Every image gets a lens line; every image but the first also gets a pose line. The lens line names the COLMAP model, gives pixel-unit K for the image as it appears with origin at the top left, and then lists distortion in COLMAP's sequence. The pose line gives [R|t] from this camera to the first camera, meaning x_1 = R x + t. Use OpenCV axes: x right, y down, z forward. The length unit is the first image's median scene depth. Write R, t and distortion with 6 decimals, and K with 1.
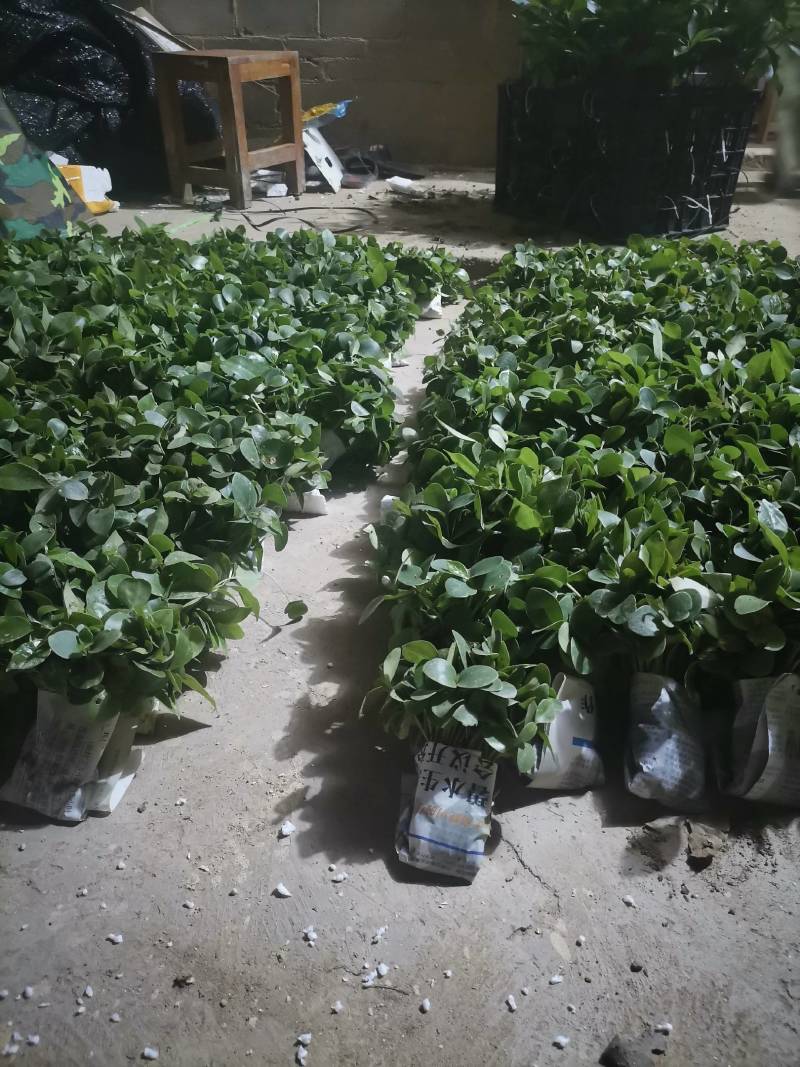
lens RADIAL K [[800.8, 0, 400.6], [0, 800.8, 531.7], [0, 0, 1]] dist [0.022890, 0.001980]
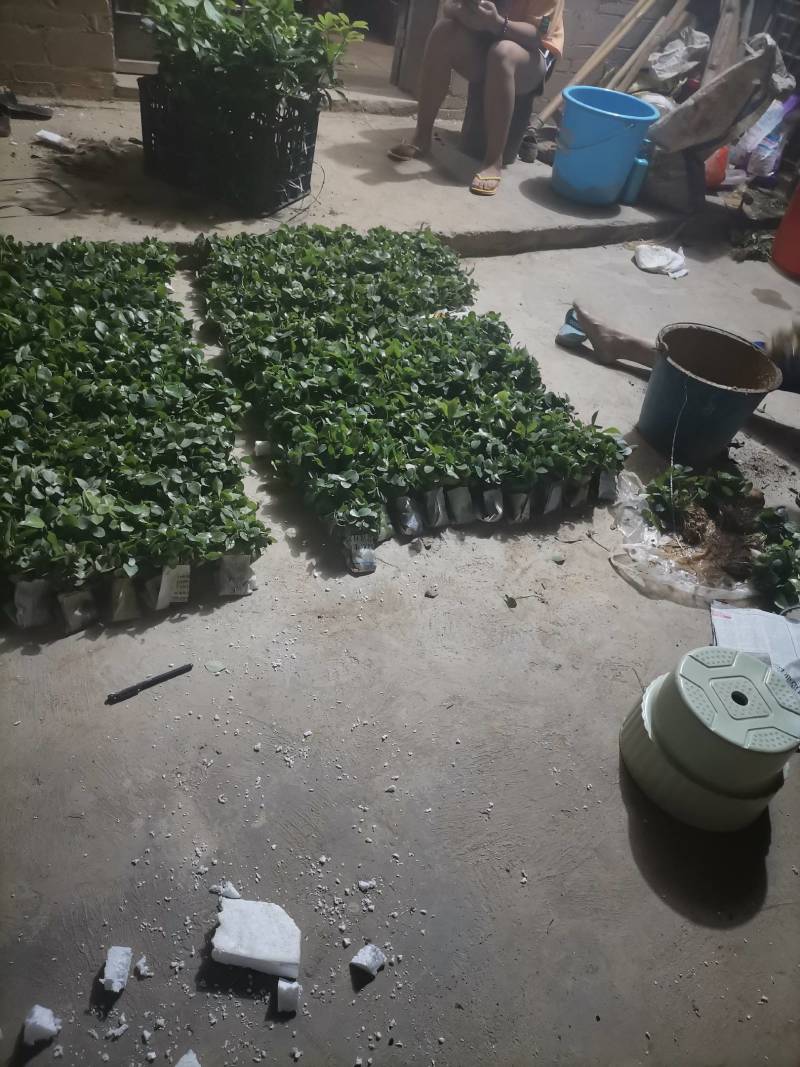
lens RADIAL K [[800.8, 0, 398.2], [0, 800.8, 531.5], [0, 0, 1]] dist [0.022890, 0.001980]
pose [[0.830464, -0.264023, 0.490531, -1.301825], [0.131389, 0.948543, 0.288102, -0.610537], [-0.541356, -0.174808, 0.822421, -1.611603]]
